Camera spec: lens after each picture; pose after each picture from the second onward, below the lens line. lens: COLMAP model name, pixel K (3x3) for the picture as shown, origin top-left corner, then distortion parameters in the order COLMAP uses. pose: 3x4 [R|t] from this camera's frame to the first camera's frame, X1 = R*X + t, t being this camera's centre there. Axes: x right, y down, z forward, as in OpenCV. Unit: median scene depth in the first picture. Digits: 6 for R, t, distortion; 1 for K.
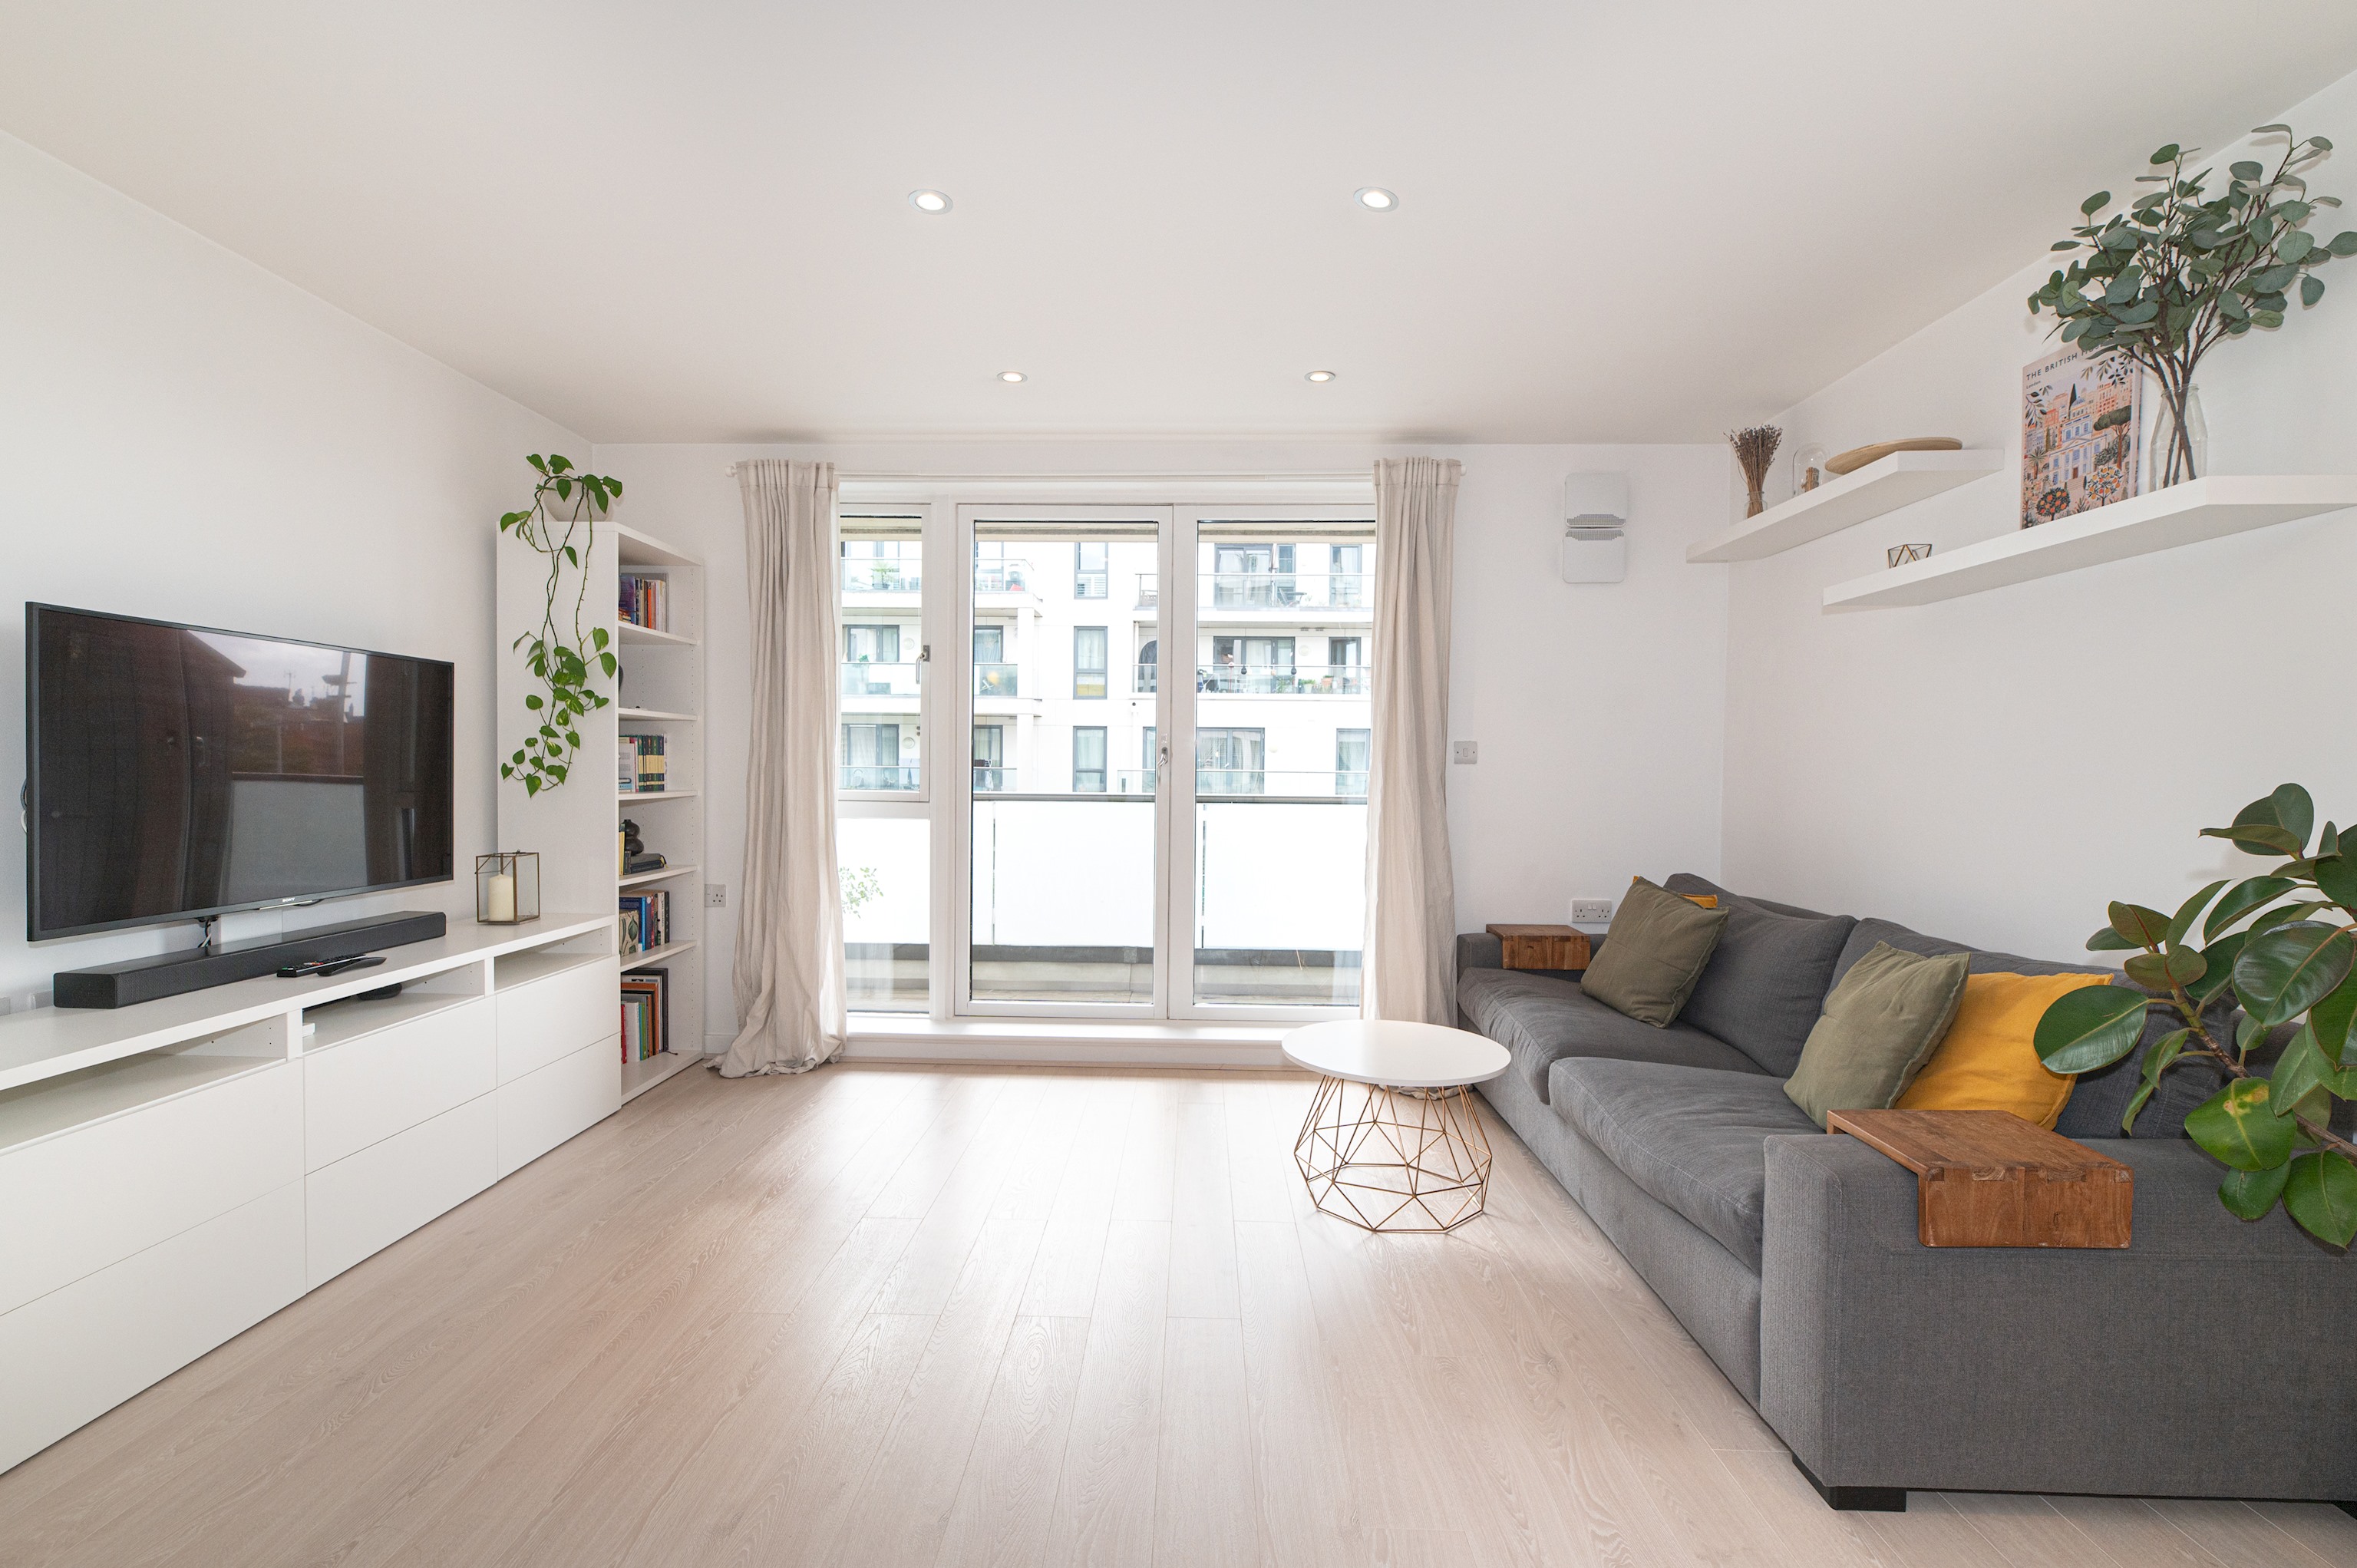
lens RADIAL K [[1030.1, 0, 1173.3], [0, 1030.1, 794.5], [0, 0, 1]] dist [0.000215, -0.001165]
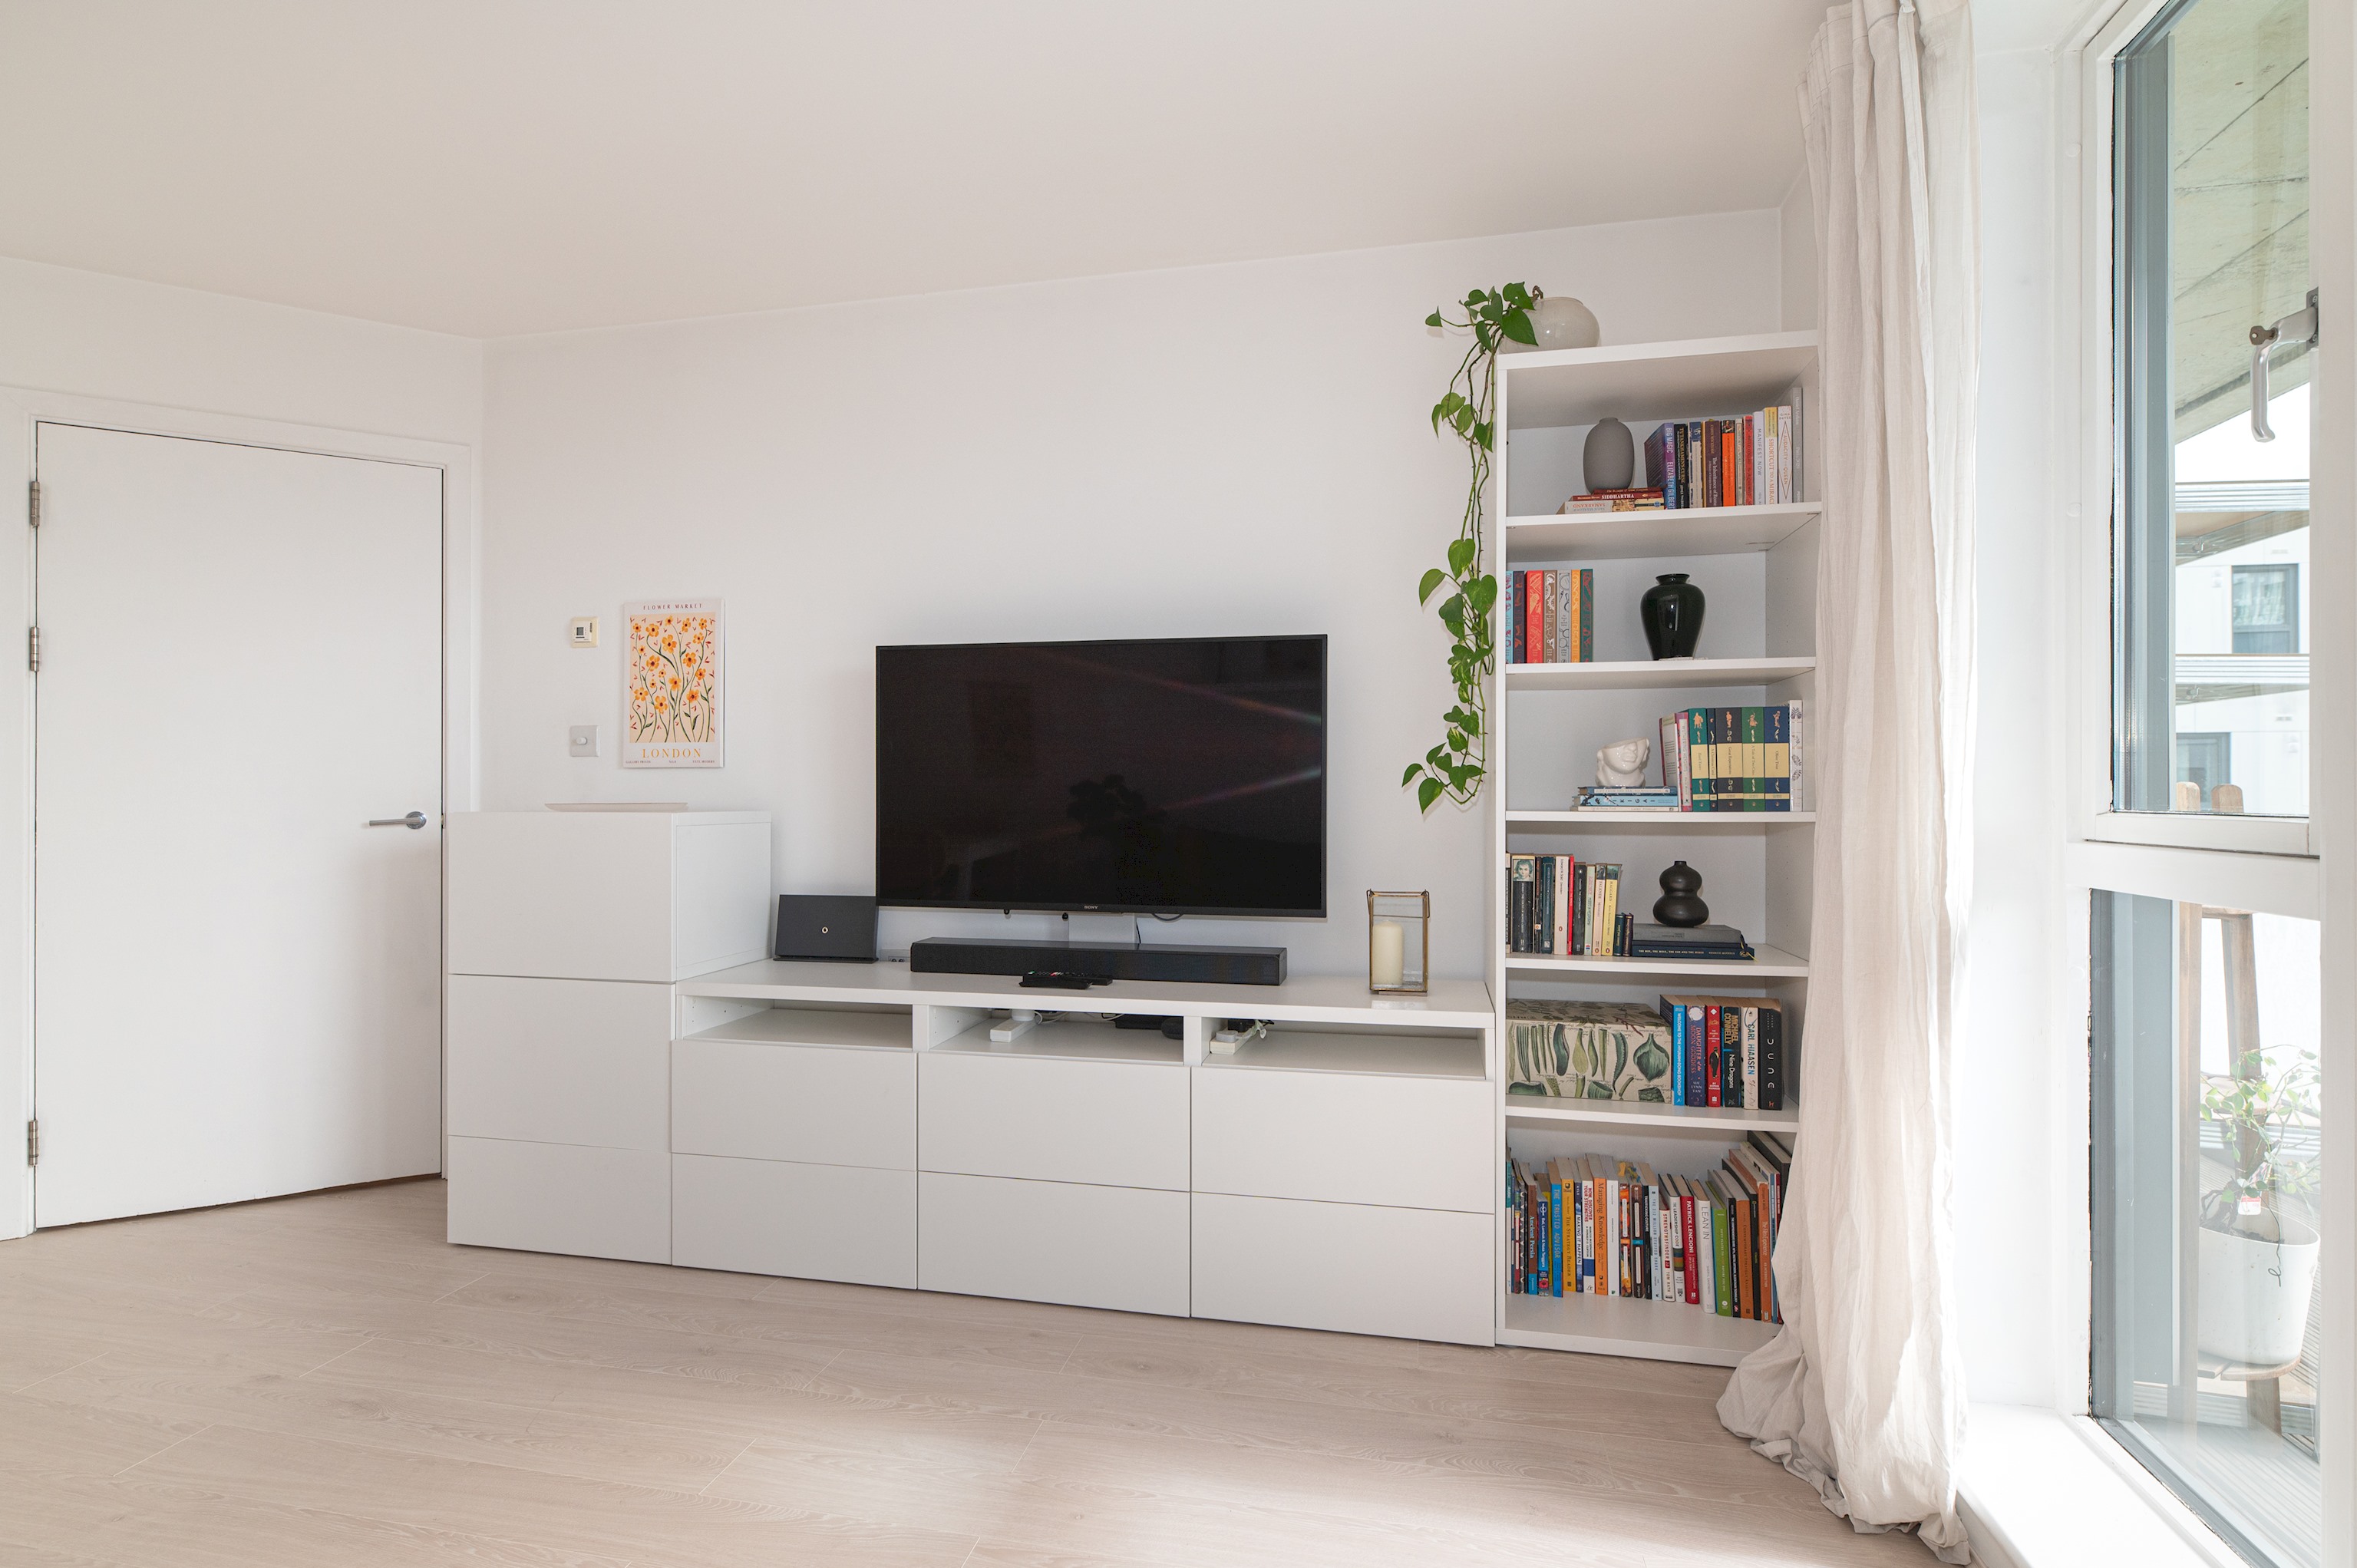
lens RADIAL K [[1153.4, 0, 1177.7], [0, 1153.4, 791.7], [0, 0, 1]] dist [-0.000821, -0.000068]
pose [[-0.190000, -0.013044, -0.981697, 0.155336], [-0.028233, 0.999571, -0.007817, -0.000784], [0.981378, 0.026231, -0.190287, 0.996657]]
